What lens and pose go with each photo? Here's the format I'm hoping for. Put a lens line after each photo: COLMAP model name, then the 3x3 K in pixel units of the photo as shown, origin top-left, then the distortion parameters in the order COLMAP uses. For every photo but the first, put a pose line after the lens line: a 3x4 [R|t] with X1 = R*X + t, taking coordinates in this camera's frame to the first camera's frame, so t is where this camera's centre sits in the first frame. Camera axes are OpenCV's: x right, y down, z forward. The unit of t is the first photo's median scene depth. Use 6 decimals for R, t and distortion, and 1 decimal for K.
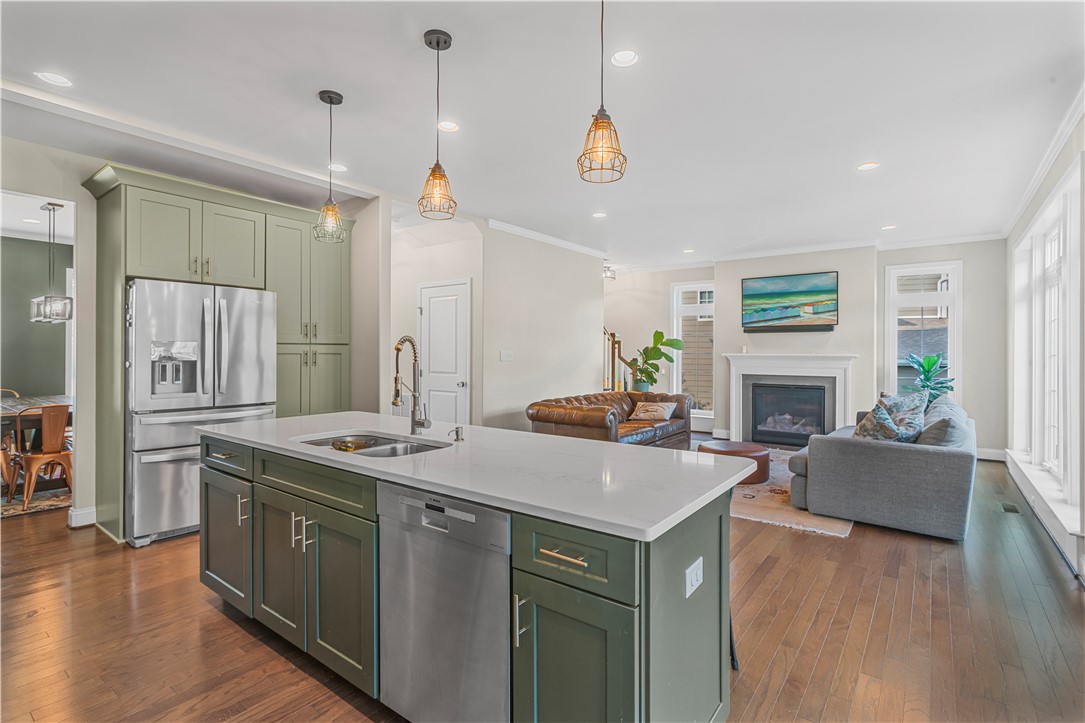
lens RADIAL K [[517.8, 0, 545.4], [0, 517.8, 351.3], [0, 0, 1]] dist [-0.003418, -0.000372]
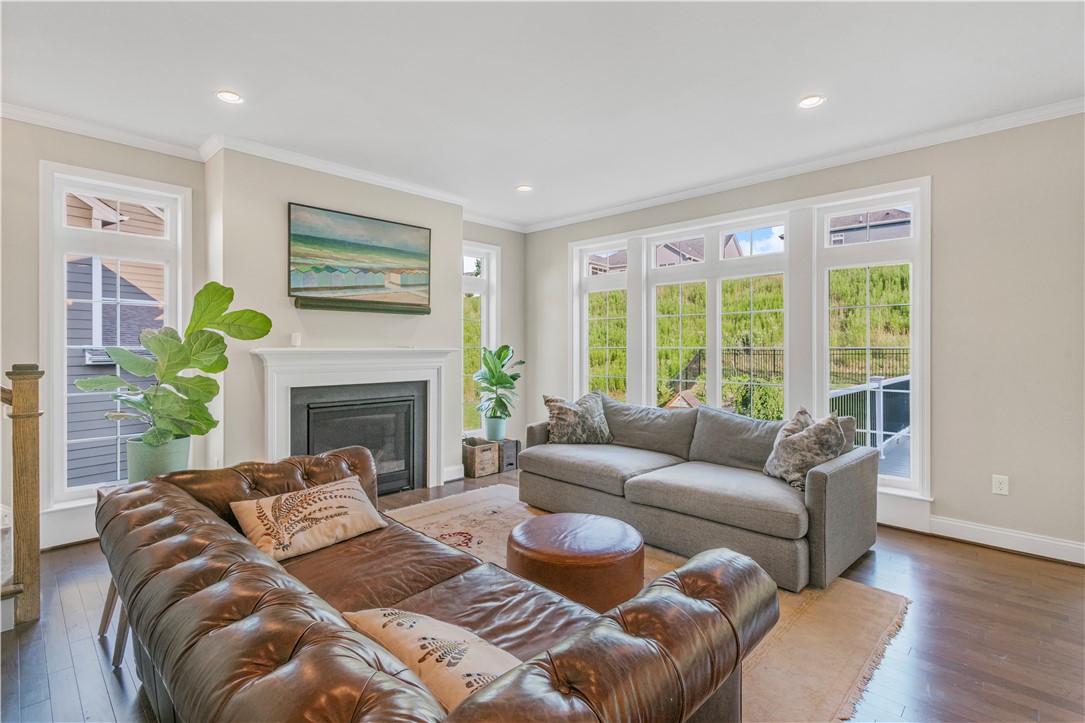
lens RADIAL K [[517.8, 0, 545.4], [0, 517.8, 351.3], [0, 0, 1]] dist [-0.003418, -0.000372]
pose [[0.126033, -0.011408, 0.991960, -0.103109], [-0.000145, 0.999934, 0.011518, 0.001914], [-0.992026, -0.001596, 0.126023, 0.729005]]
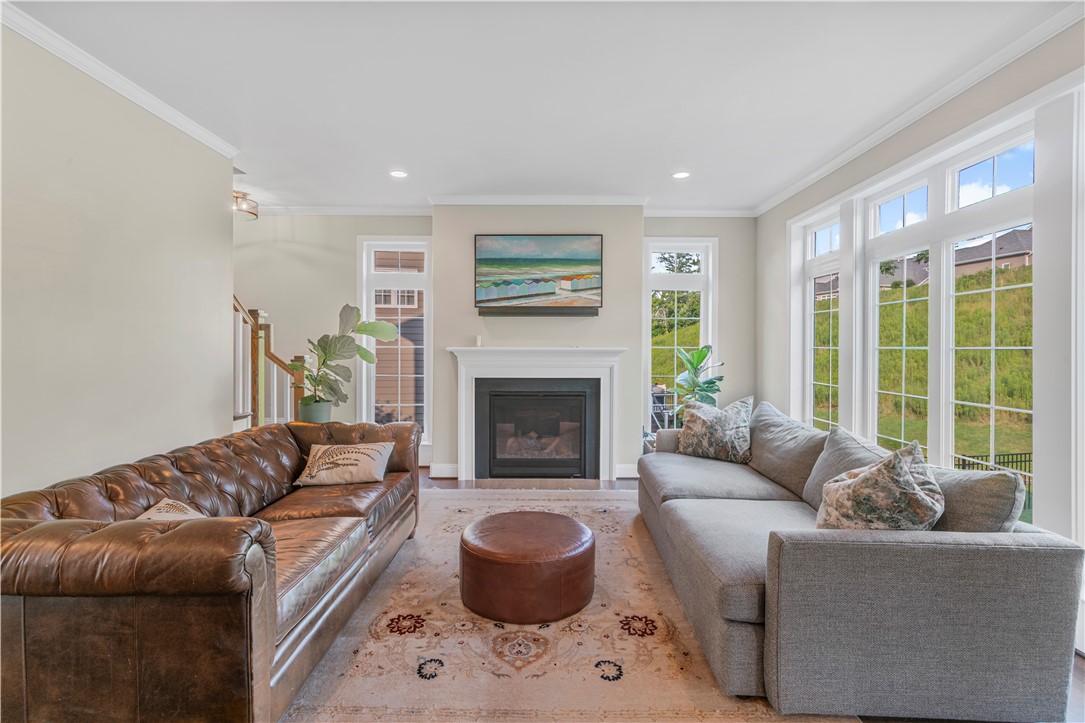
lens RADIAL K [[517.8, 0, 545.4], [0, 517.8, 351.3], [0, 0, 1]] dist [-0.003418, -0.000372]
pose [[0.799019, -0.006959, 0.601266, 0.056023], [-0.000098, 0.999932, 0.011703, 0.002169], [-0.601306, -0.009410, 0.798963, 0.442468]]
